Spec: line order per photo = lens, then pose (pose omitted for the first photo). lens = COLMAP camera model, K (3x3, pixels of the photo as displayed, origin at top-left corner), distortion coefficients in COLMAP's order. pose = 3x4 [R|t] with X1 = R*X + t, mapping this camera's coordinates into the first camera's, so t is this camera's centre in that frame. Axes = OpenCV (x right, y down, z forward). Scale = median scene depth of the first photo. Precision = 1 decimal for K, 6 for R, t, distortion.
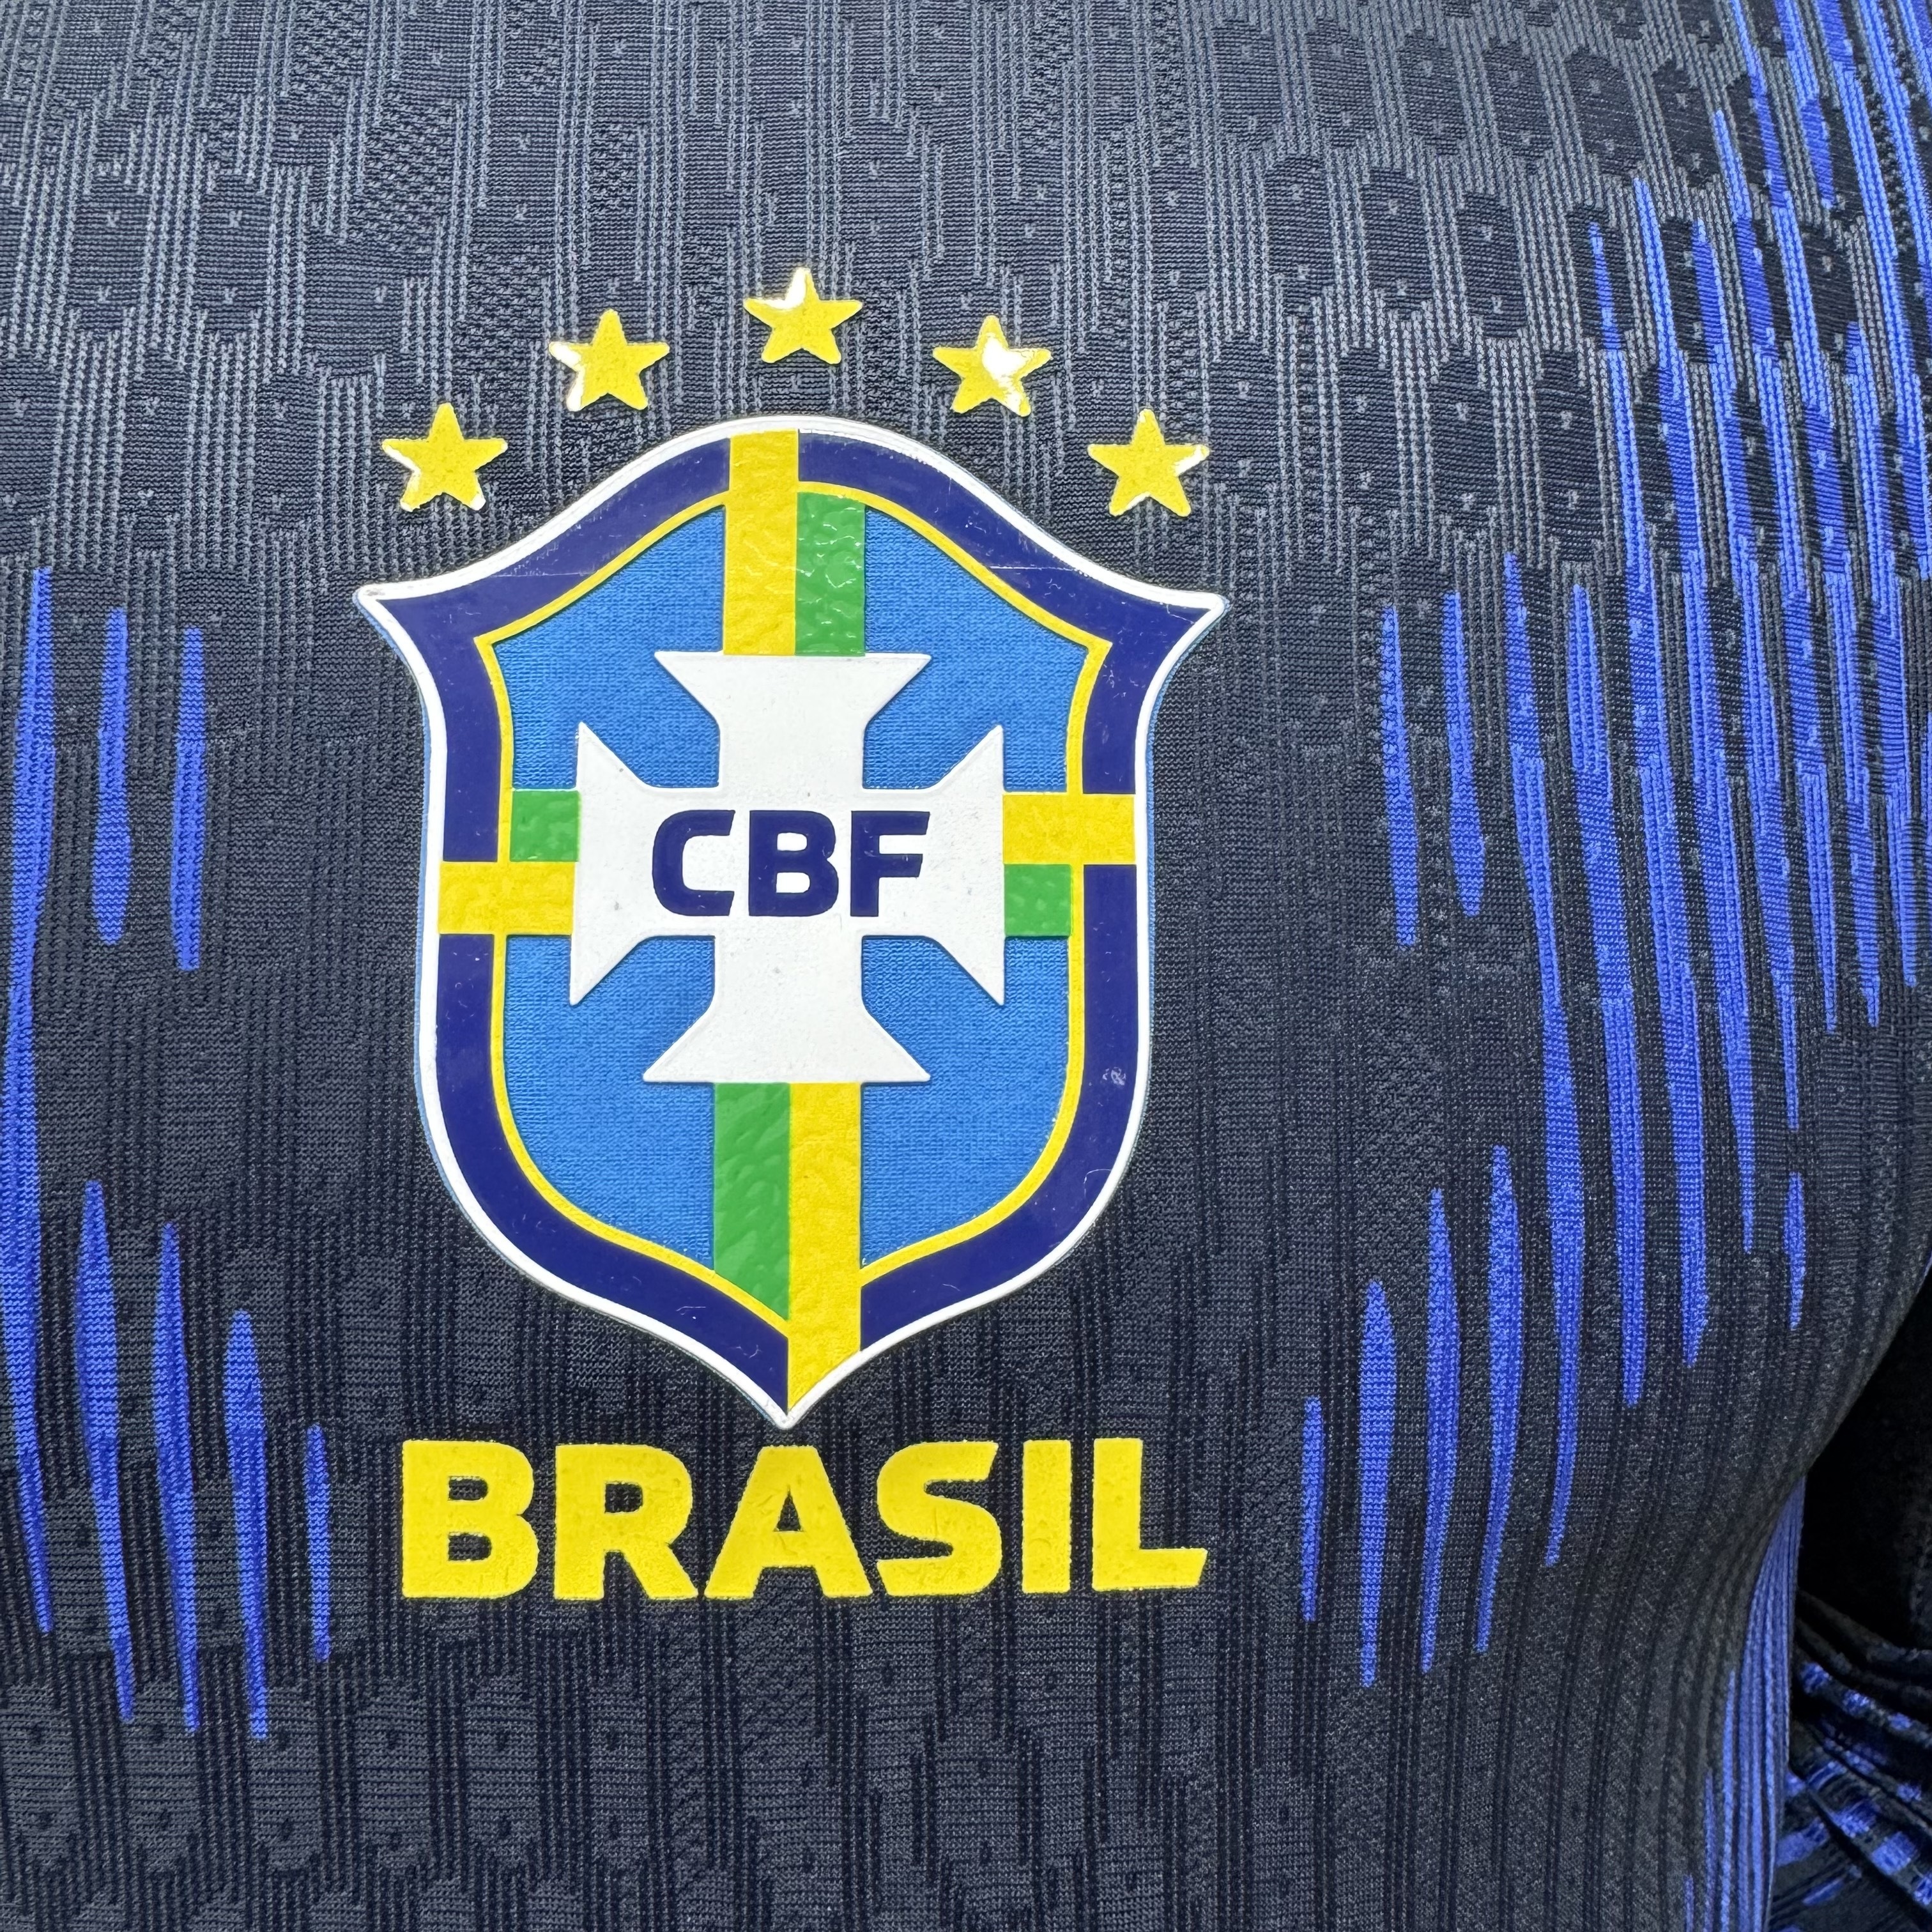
lens RADIAL K [[1707.6, 0, 962.9], [0, 1707.6, 814.7], [0, 0, 1]] dist [-0.000636, 0.001460]
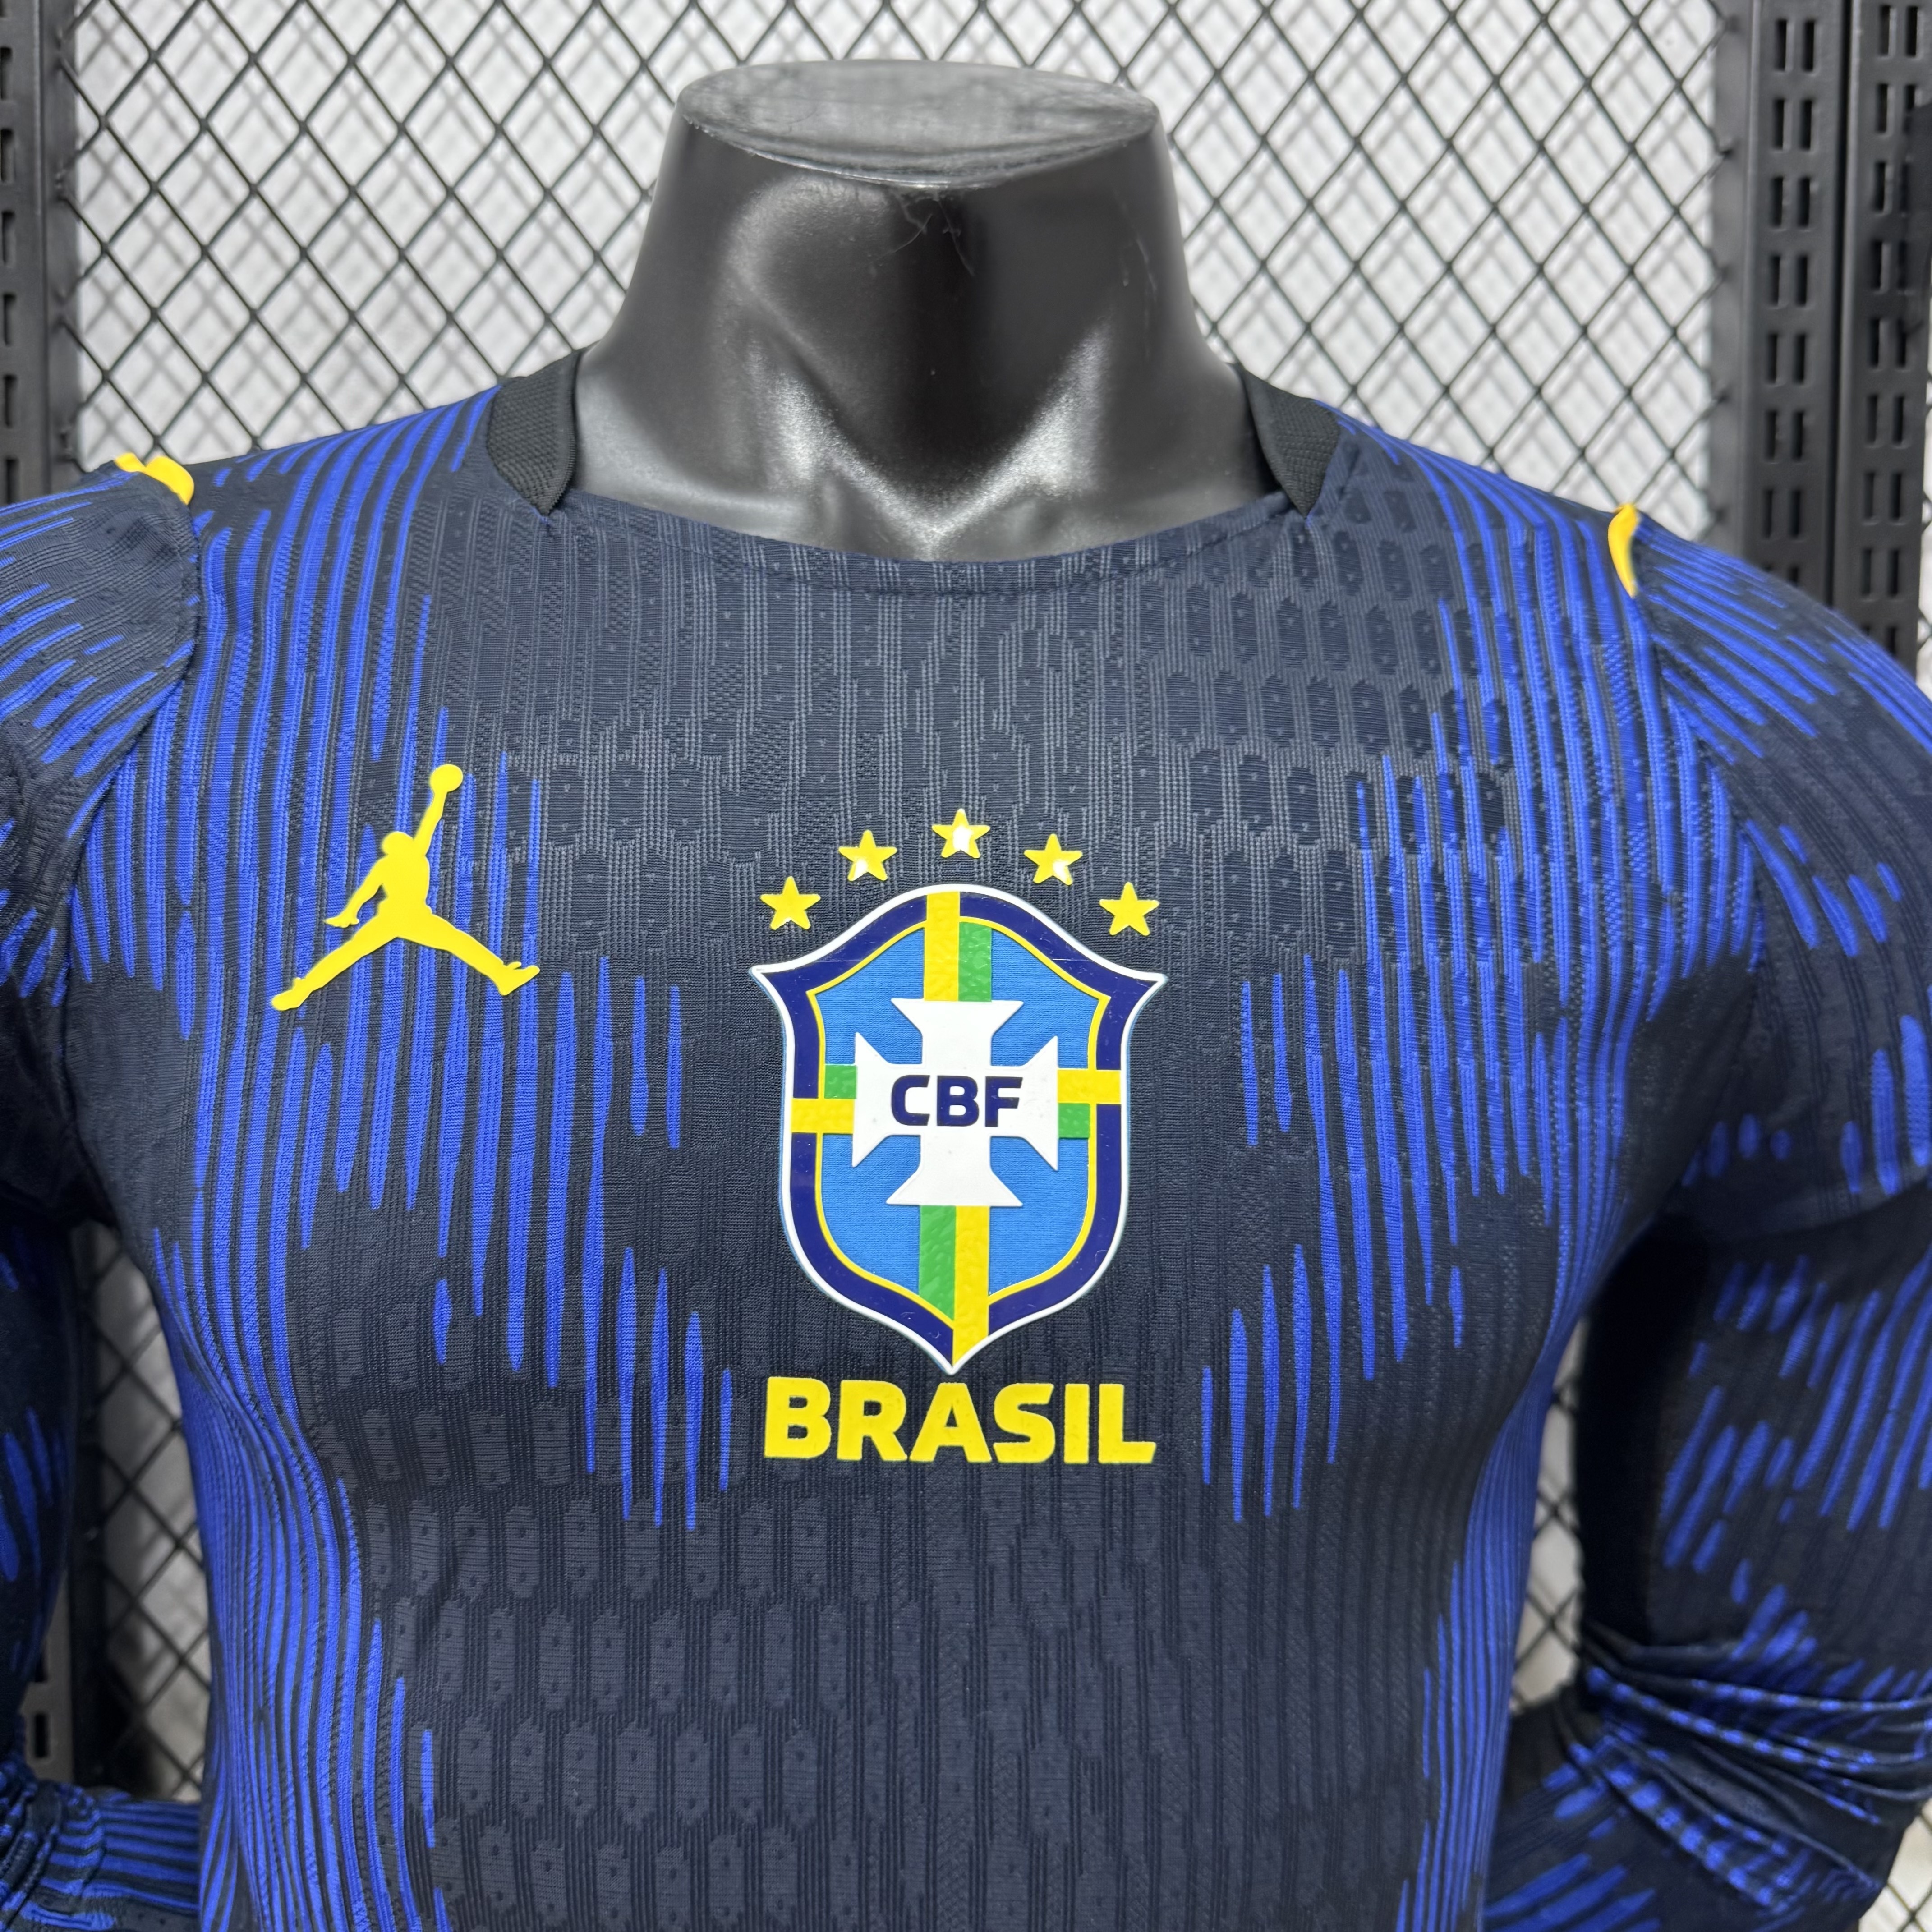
lens RADIAL K [[1787.8, 0, 951.2], [0, 1787.8, 942.4], [0, 0, 1]] dist [0.140158, -0.320893]
pose [[0.999857, 0.012298, -0.011583, -0.083338], [-0.013054, 0.997623, -0.067658, -0.016849], [0.010724, 0.067800, 0.997641, -1.196305]]
